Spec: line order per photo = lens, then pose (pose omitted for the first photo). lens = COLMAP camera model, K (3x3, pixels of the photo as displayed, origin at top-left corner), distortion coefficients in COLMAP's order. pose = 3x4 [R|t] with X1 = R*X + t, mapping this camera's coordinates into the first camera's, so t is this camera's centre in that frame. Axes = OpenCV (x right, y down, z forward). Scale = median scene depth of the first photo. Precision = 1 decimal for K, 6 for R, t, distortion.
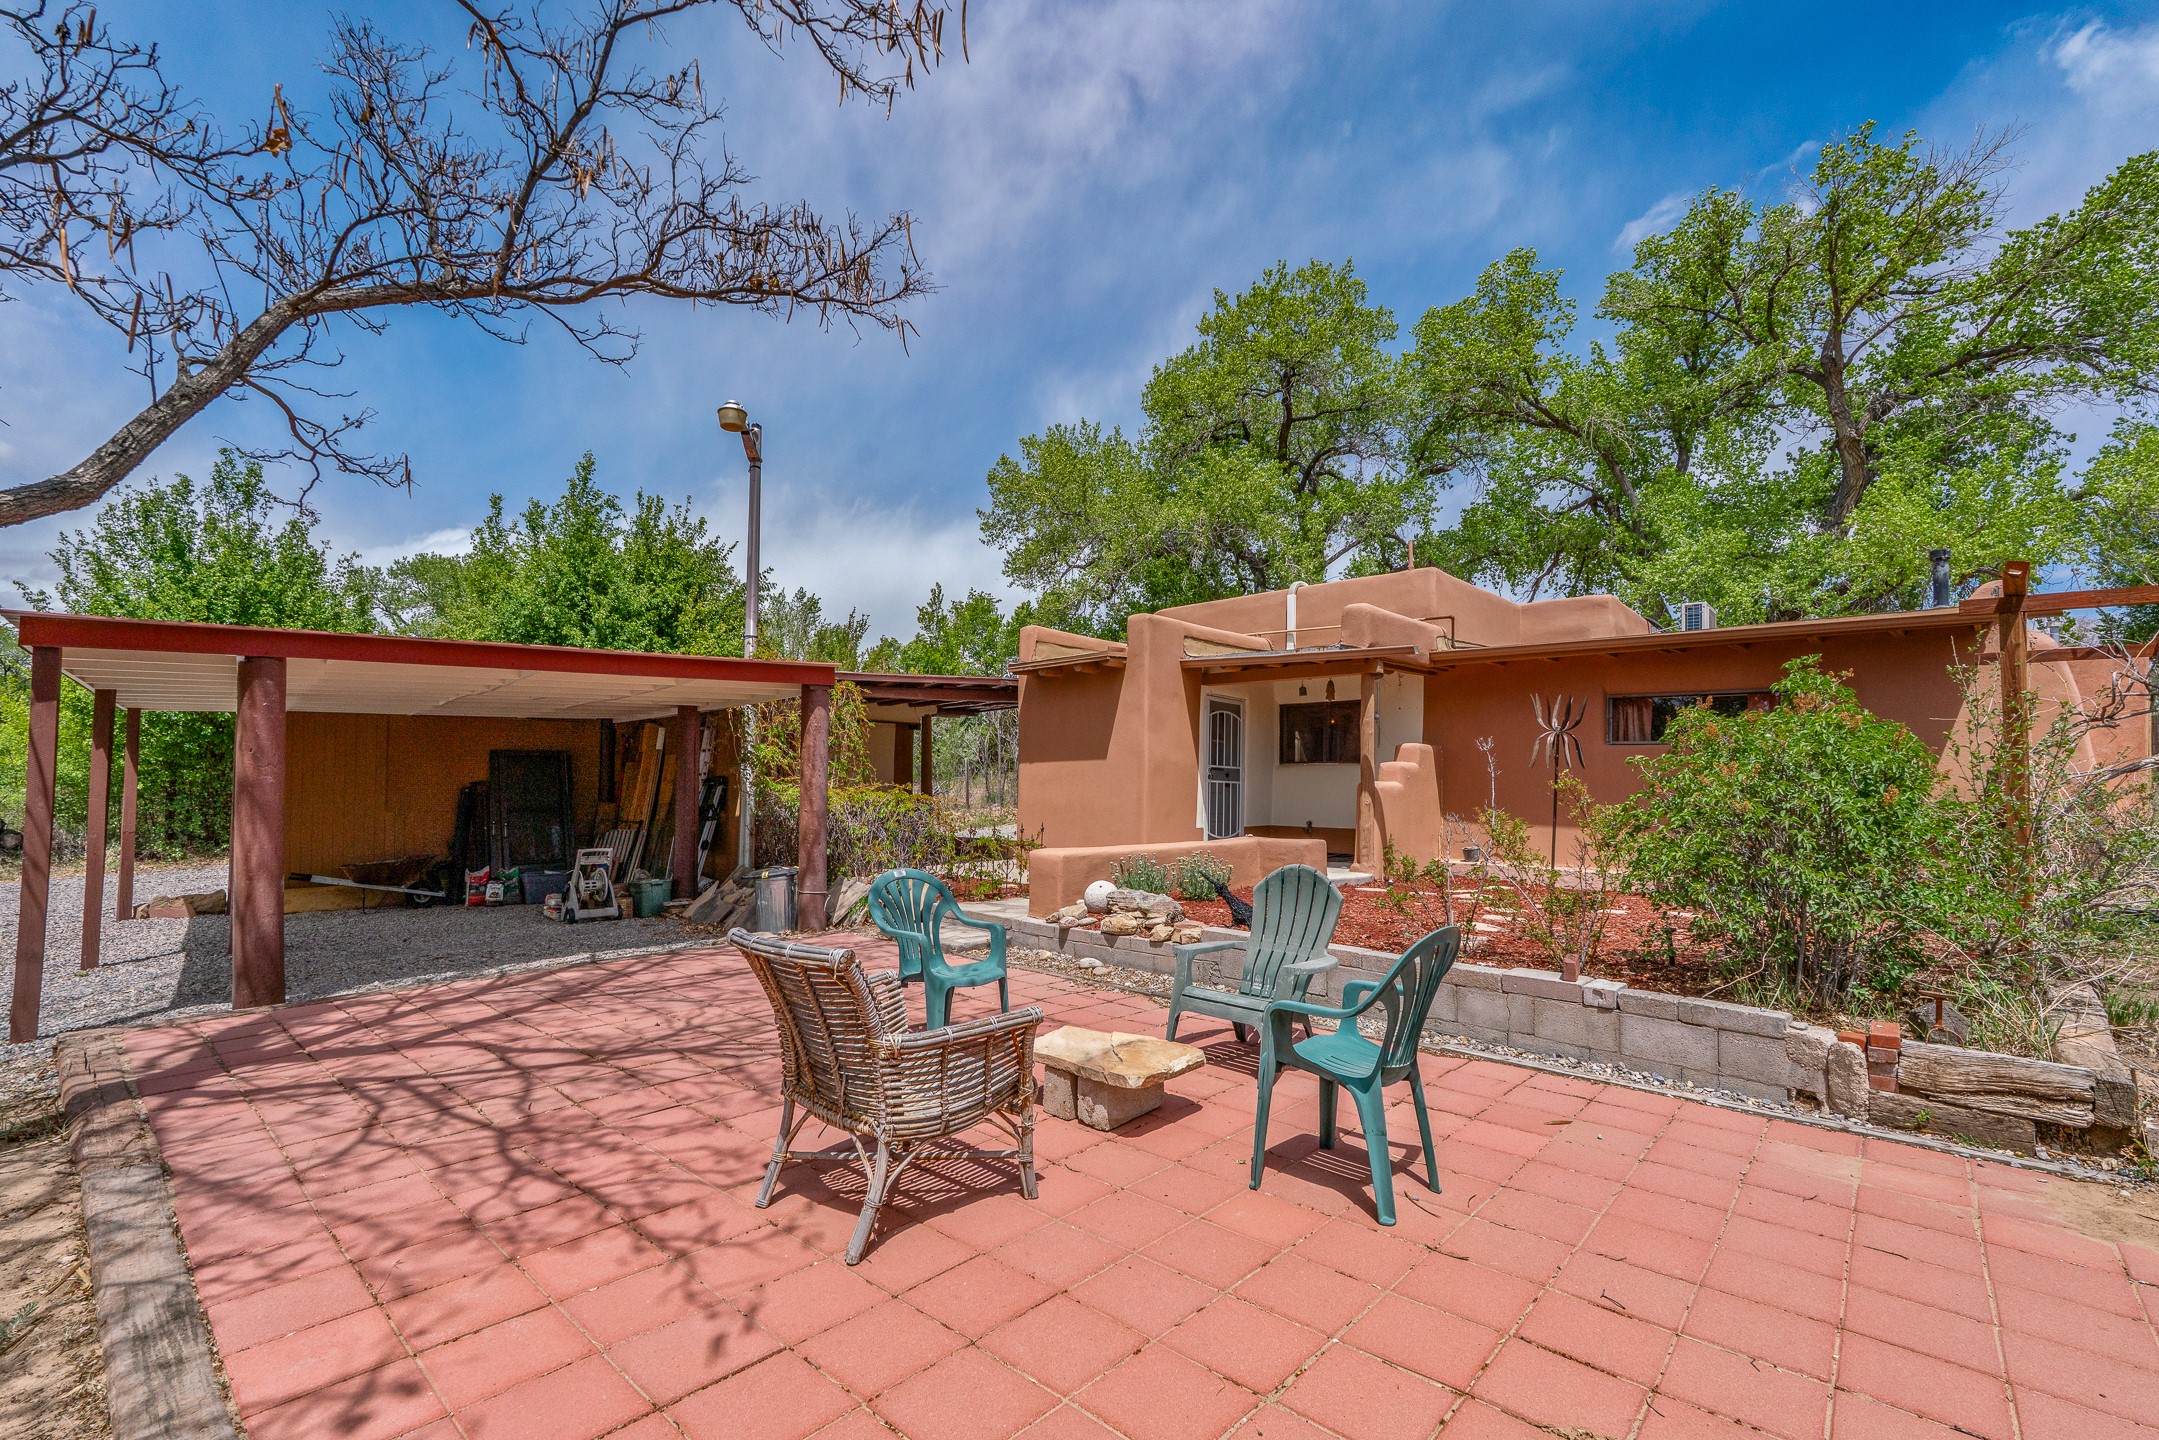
lens RADIAL K [[960.1, 0, 1072.5], [0, 960.1, 758.1], [0, 0, 1]] dist [-0.001746, -0.000682]
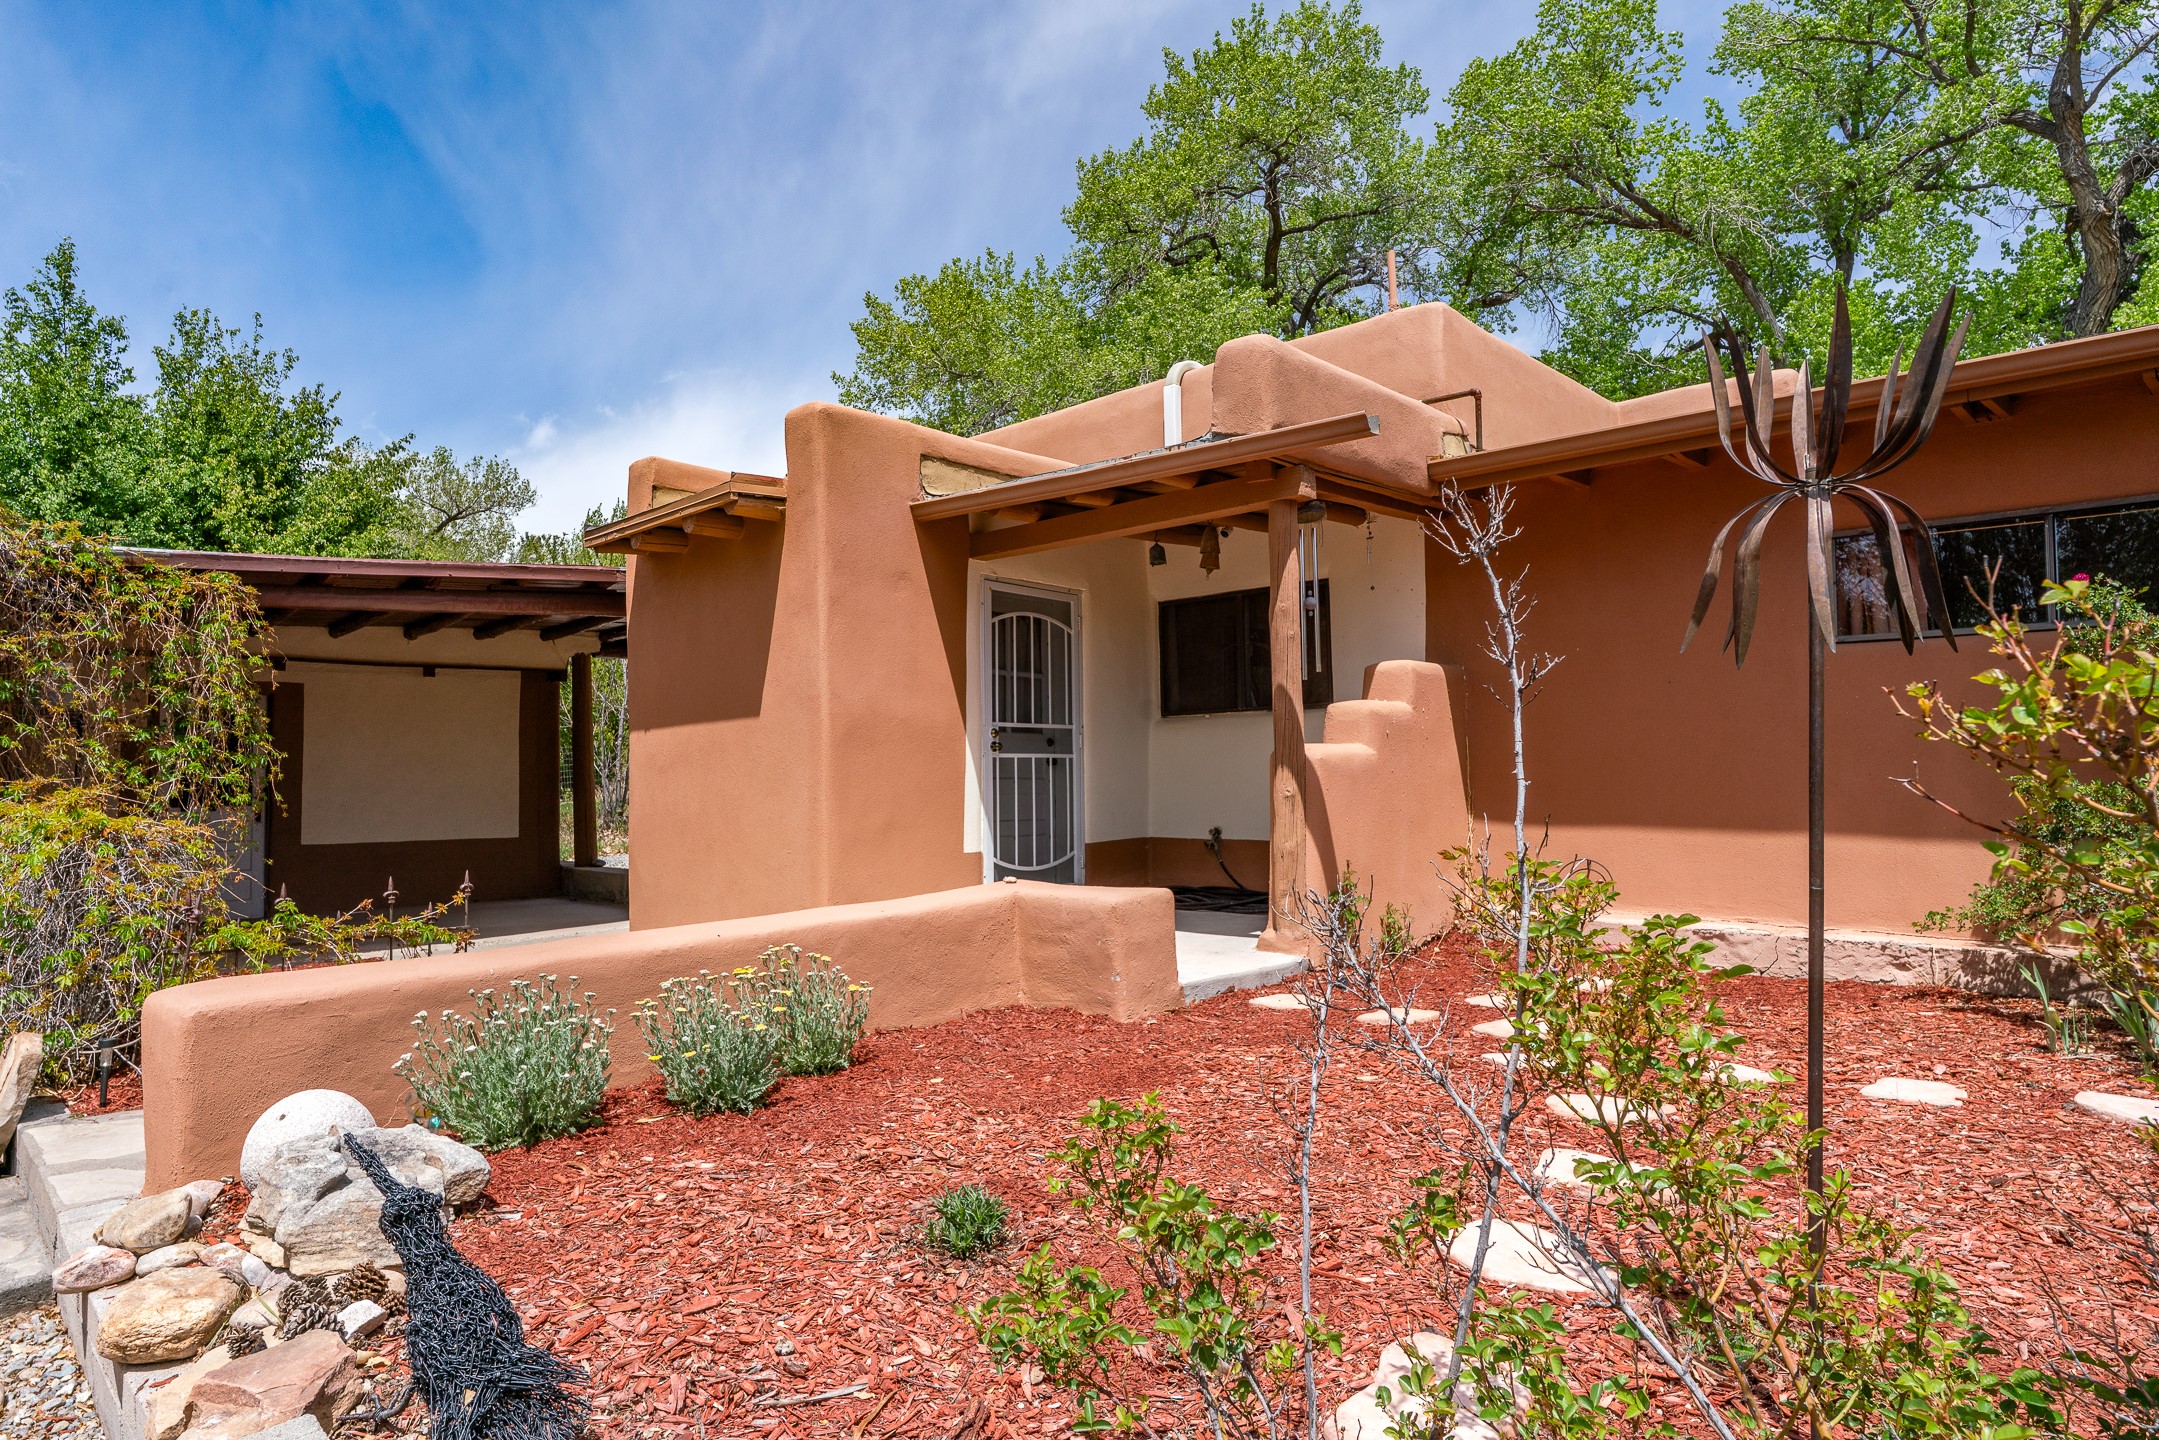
lens RADIAL K [[1204.6, 0, 1063.1], [0, 1204.6, 725.5], [0, 0, 1]] dist [0.005378, -0.001084]
pose [[0.999426, -0.033796, 0.002234, 0.058951], [0.033801, 0.999425, -0.002498, 0.003883], [-0.002148, 0.002572, 0.999994, 0.129021]]
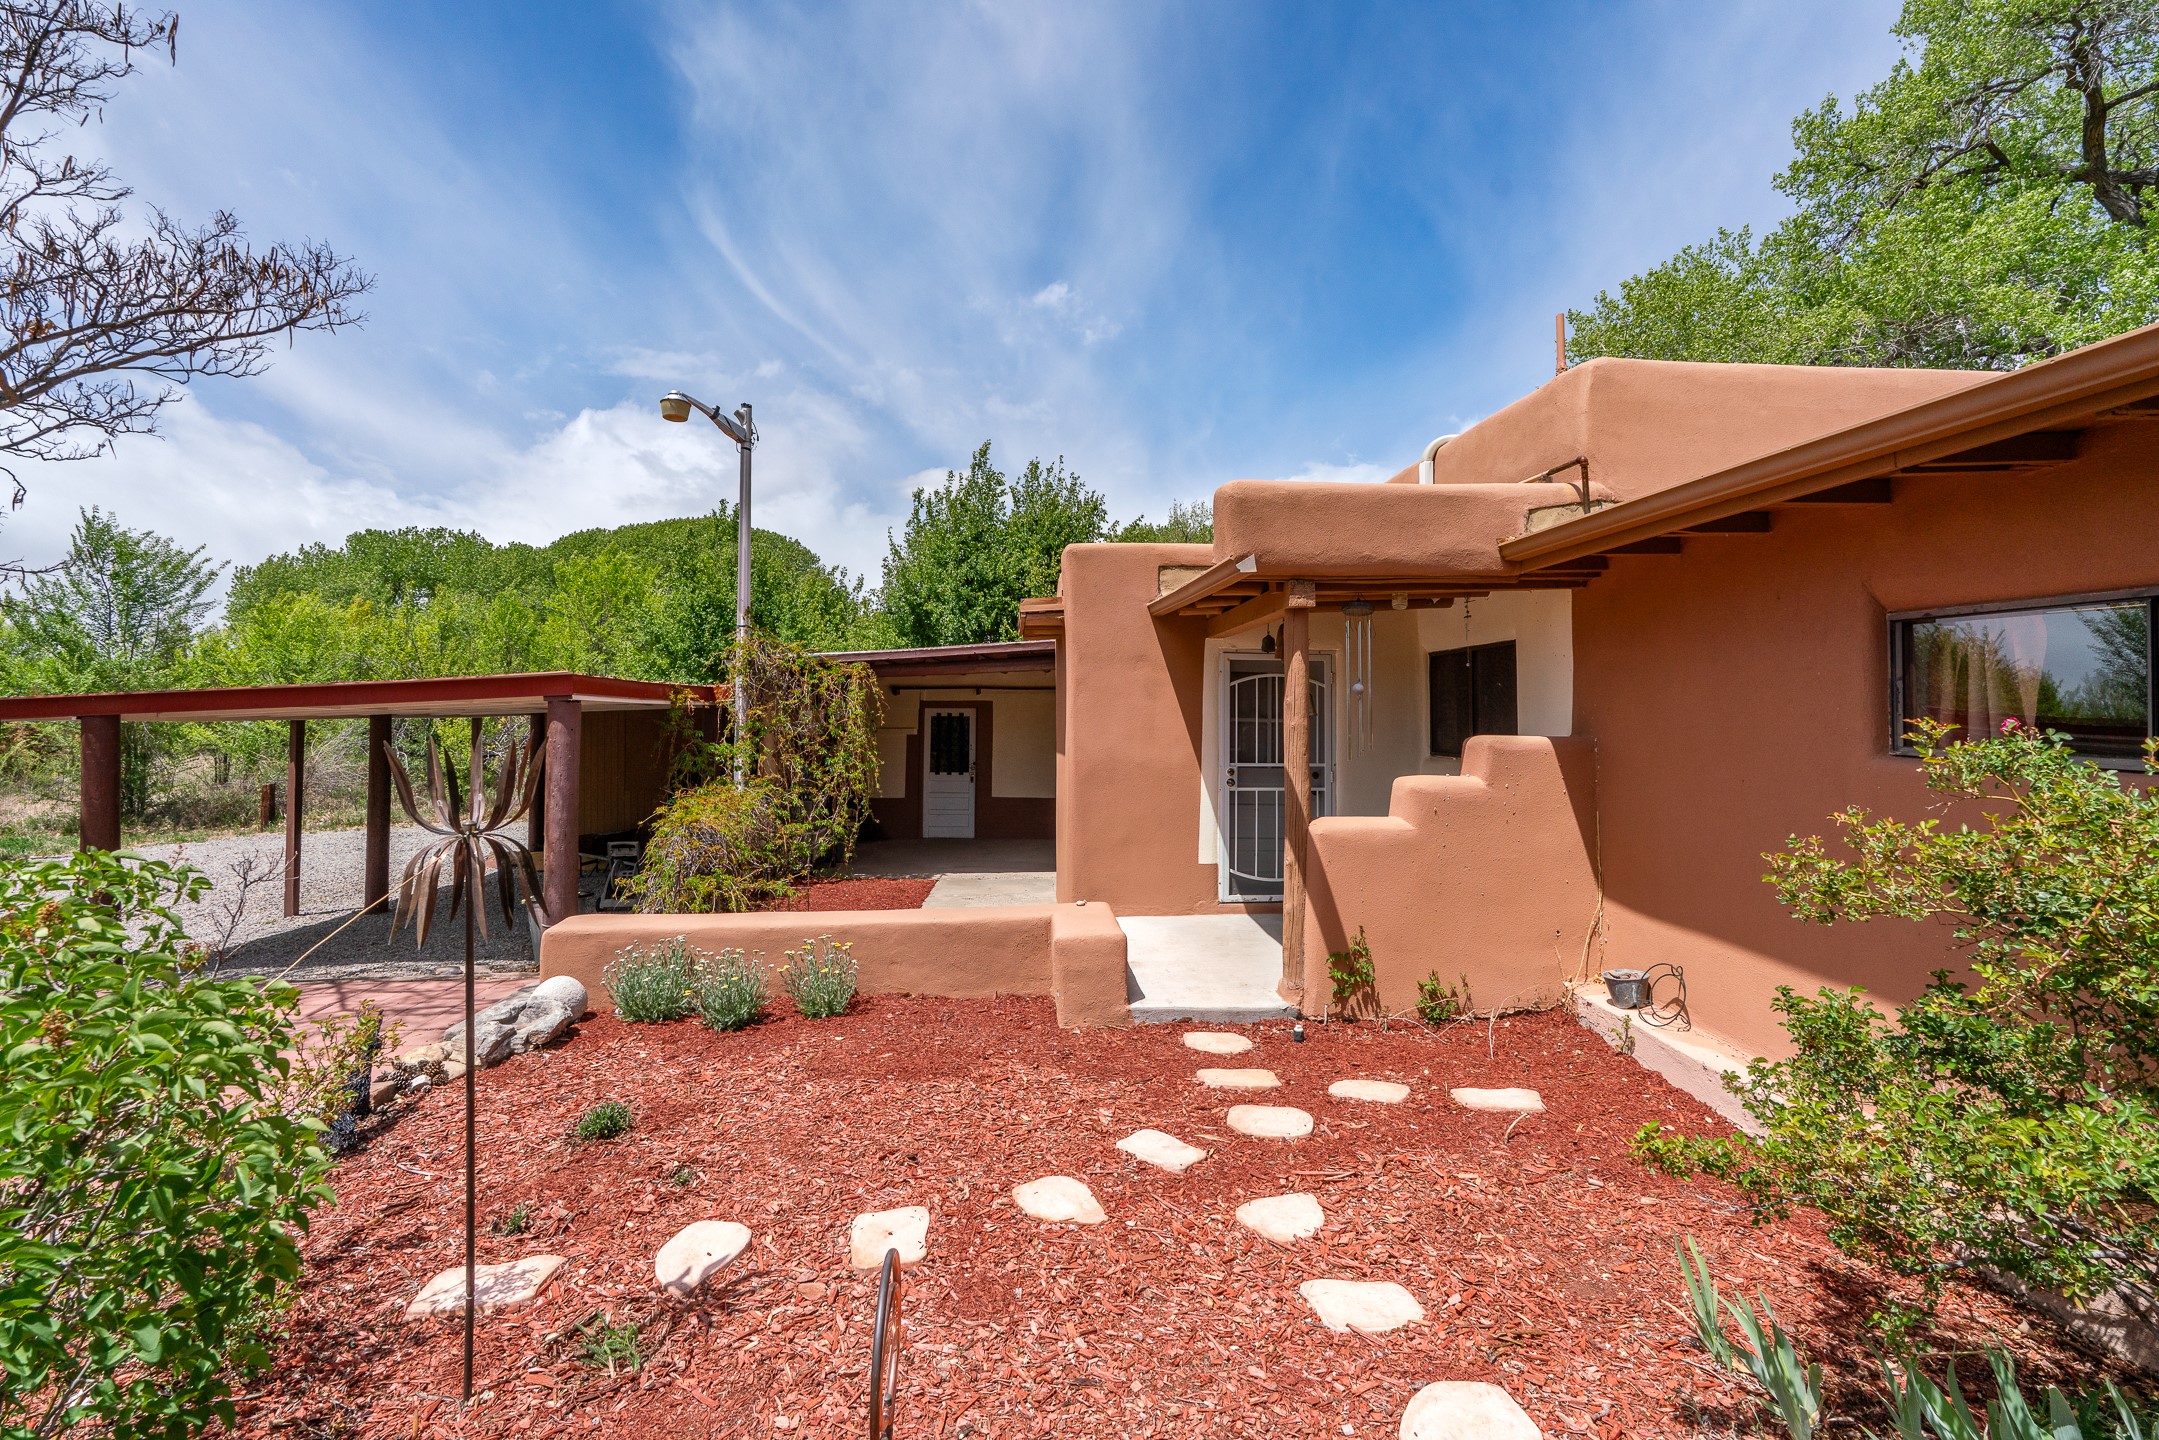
lens RADIAL K [[960.1, 0, 1104.6], [0, 960.1, 683.7], [0, 0, 1]] dist [-0.001746, -0.000682]
pose [[0.737637, -0.031866, -0.674445, 0.170217], [0.032839, 0.999397, -0.011302, -0.013594], [0.674399, -0.013811, 0.738238, 0.160675]]
